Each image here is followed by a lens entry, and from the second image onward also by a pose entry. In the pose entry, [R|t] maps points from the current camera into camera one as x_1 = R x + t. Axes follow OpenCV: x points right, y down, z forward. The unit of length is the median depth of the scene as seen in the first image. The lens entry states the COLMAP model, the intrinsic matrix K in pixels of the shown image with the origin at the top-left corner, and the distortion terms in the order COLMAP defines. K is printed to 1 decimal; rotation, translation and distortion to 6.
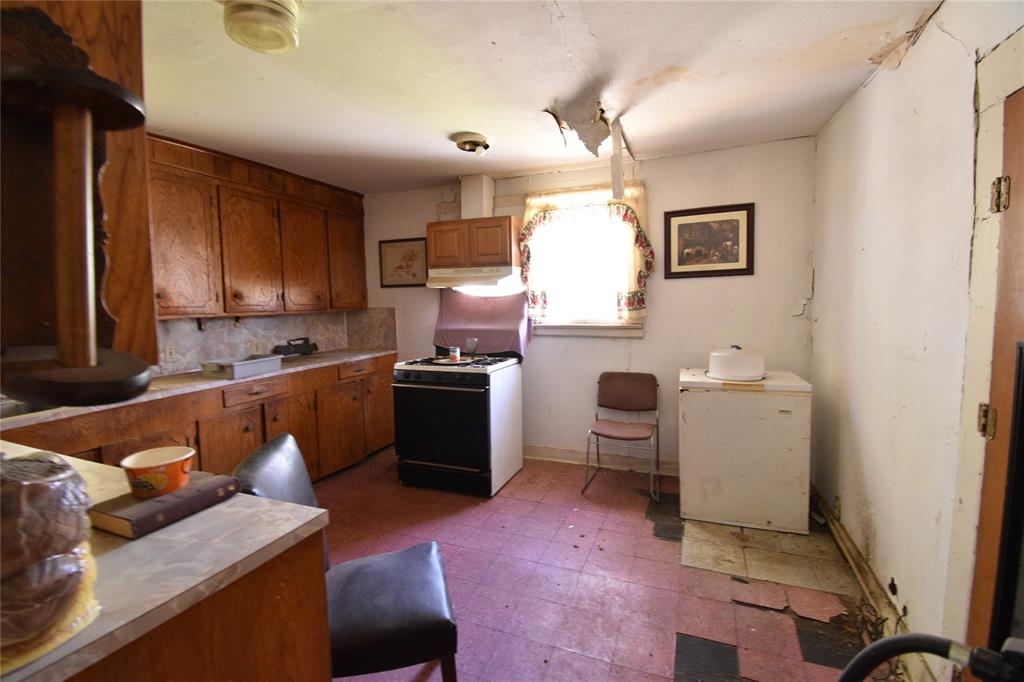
lens RADIAL K [[447.0, 0, 516.6], [0, 447.0, 337.0], [0, 0, 1]] dist [-0.000386, -0.000122]
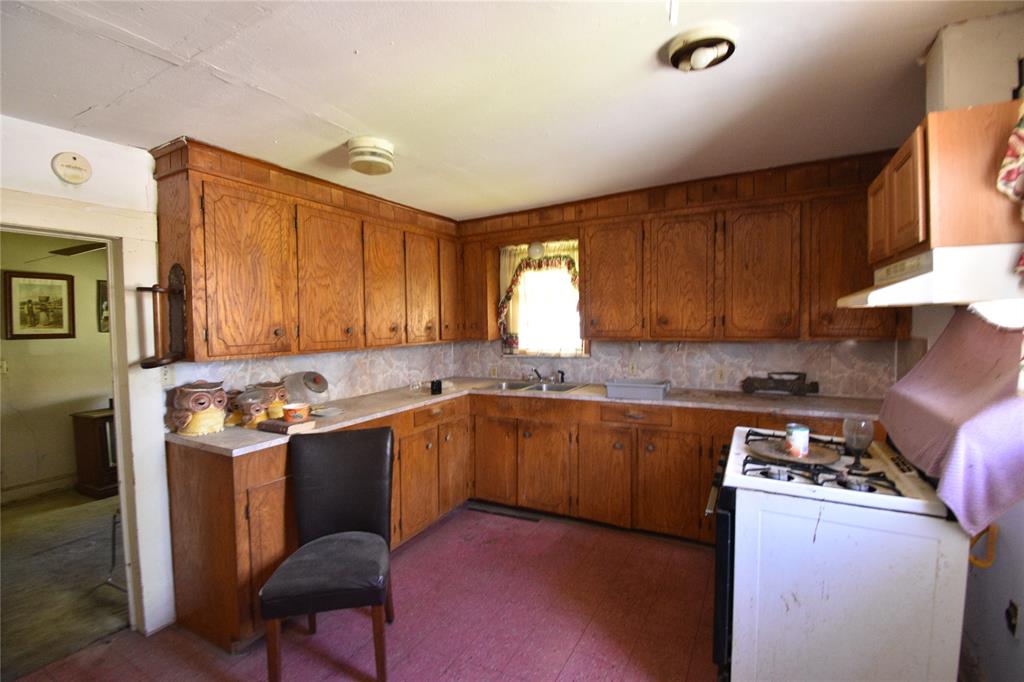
lens RADIAL K [[447.0, 0, 516.6], [0, 447.0, 337.0], [0, 0, 1]] dist [-0.000386, -0.000122]
pose [[-0.101211, 0.053986, -0.993399, 0.428335], [-0.066527, 0.995924, 0.060902, -0.095252], [0.992638, 0.072252, -0.097207, 0.766933]]
